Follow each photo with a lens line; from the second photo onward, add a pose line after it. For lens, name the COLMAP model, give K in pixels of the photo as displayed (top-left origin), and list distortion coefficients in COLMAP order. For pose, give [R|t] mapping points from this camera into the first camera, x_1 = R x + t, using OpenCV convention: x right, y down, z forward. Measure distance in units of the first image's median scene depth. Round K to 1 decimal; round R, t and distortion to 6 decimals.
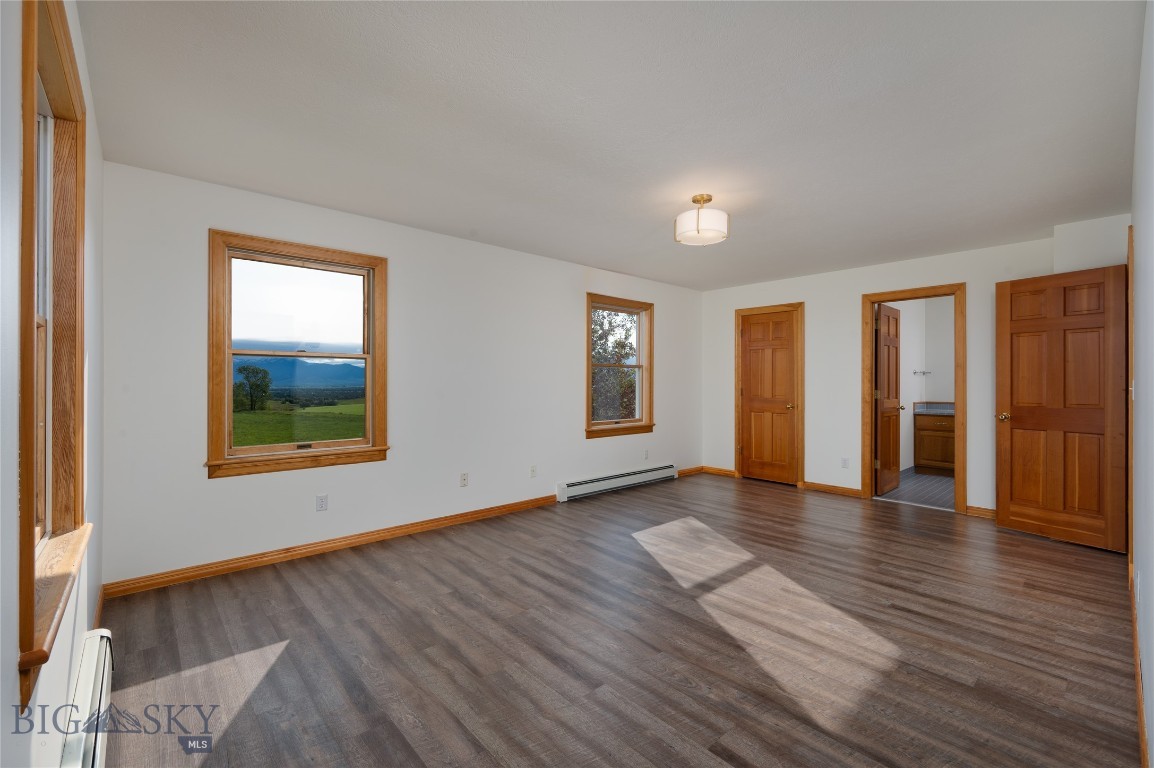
lens RADIAL K [[489.4, 0, 575.4], [0, 489.4, 397.0], [0, 0, 1]] dist [0.065324, 0.000284]
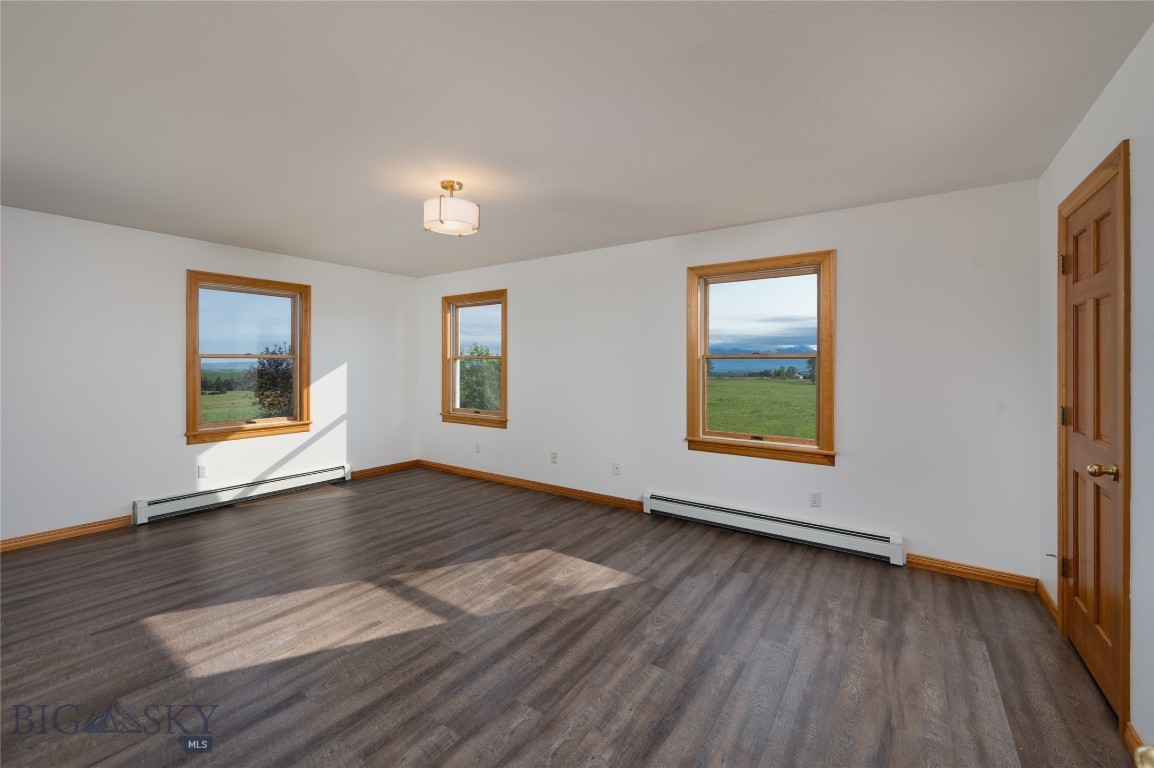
lens RADIAL K [[479.0, 0, 579.5], [0, 479.0, 364.1], [0, 0, 1]] dist [-0.003646, -0.000685]
pose [[0.191458, -0.025444, -0.981171, 1.122677], [-0.044899, 0.998390, -0.034652, -0.023837], [0.980473, 0.050688, 0.190007, 1.026506]]
